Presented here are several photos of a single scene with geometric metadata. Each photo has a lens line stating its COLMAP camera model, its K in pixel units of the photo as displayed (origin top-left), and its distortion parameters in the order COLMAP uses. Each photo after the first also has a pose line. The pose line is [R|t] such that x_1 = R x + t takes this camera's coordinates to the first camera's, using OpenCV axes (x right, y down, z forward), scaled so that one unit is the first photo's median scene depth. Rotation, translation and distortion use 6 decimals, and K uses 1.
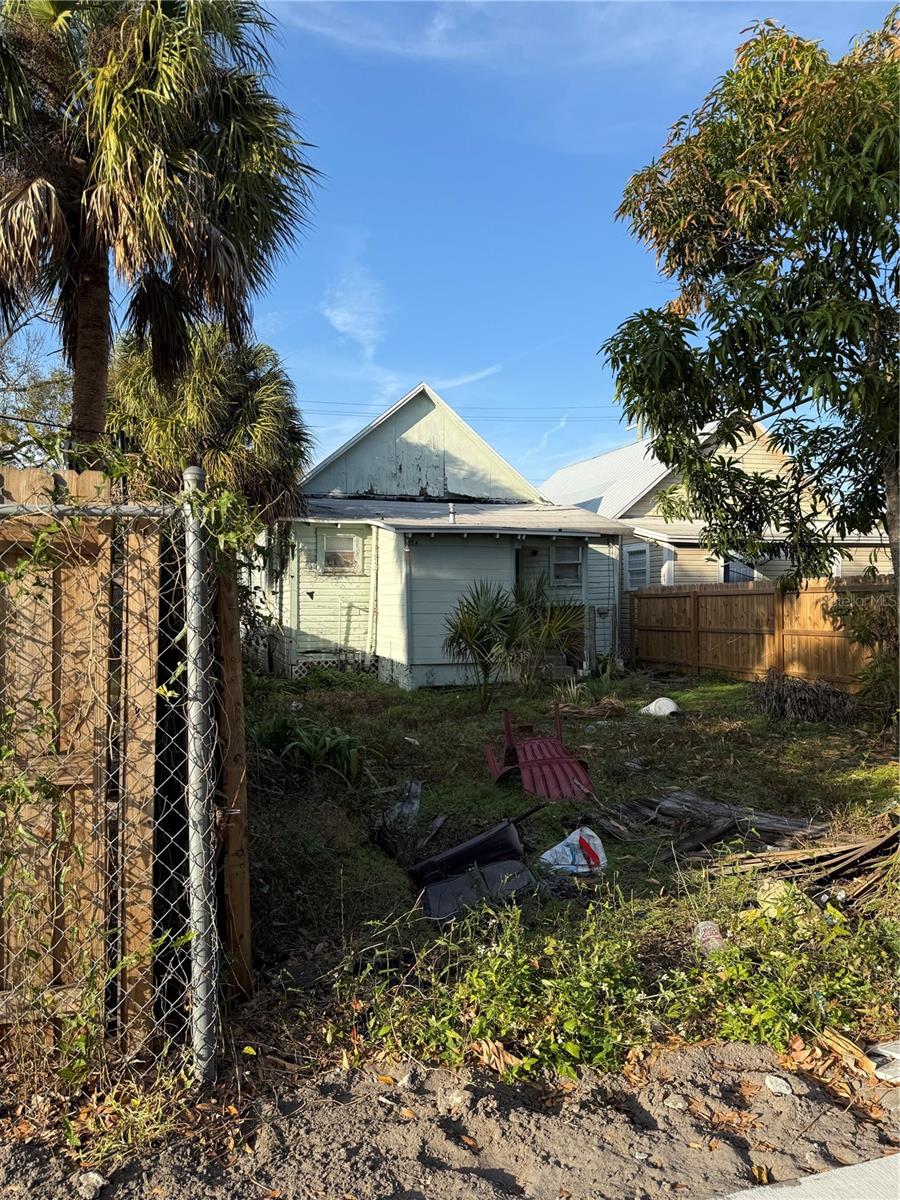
lens RADIAL K [[844.0, 0, 445.1], [0, 844.0, 602.4], [0, 0, 1]] dist [0.094836, -0.127554]
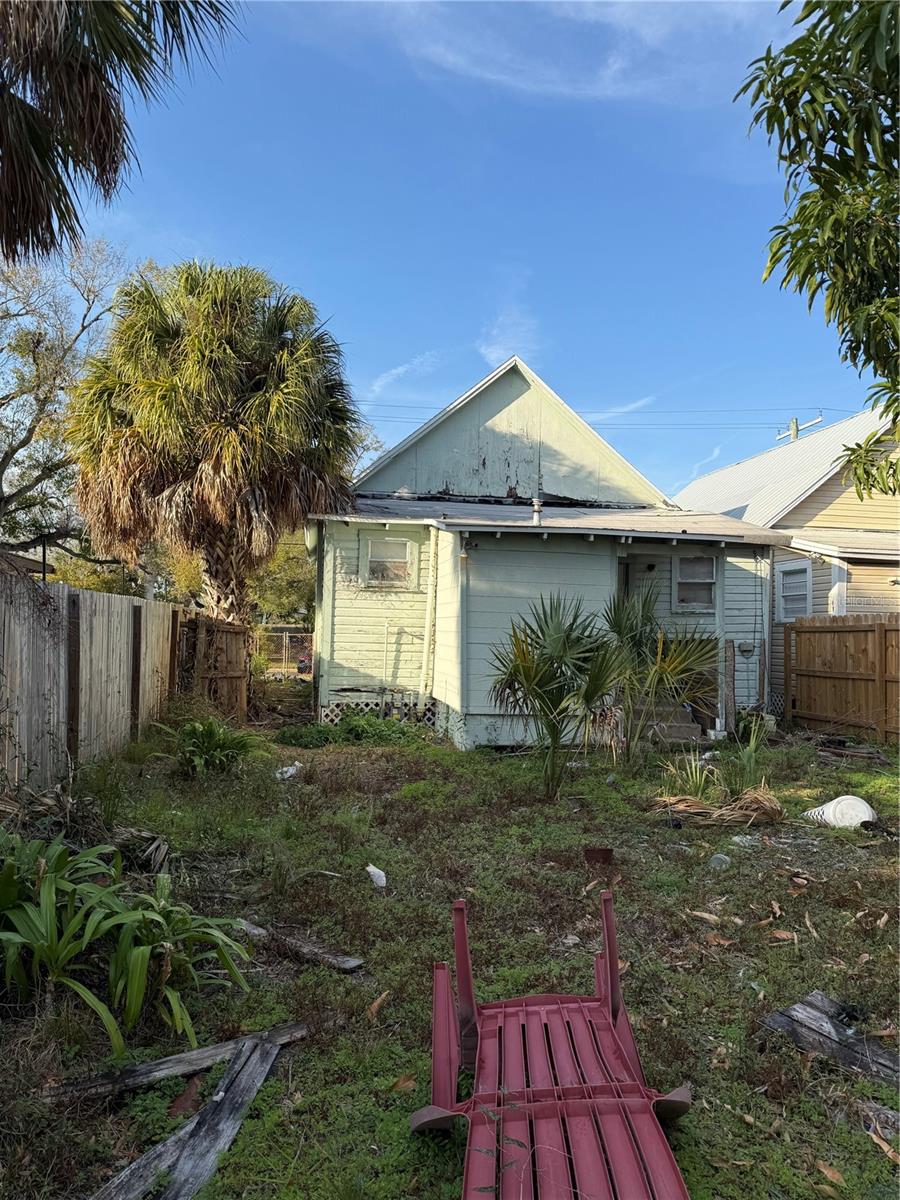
lens RADIAL K [[865.5, 0, 442.8], [0, 865.5, 598.0], [0, 0, 1]] dist [0.096440, -0.154406]
pose [[0.988354, 0.019569, -0.150909, 0.046081], [-0.025699, 0.998917, -0.038781, 0.003394], [0.149987, 0.042207, 0.987787, 0.242126]]
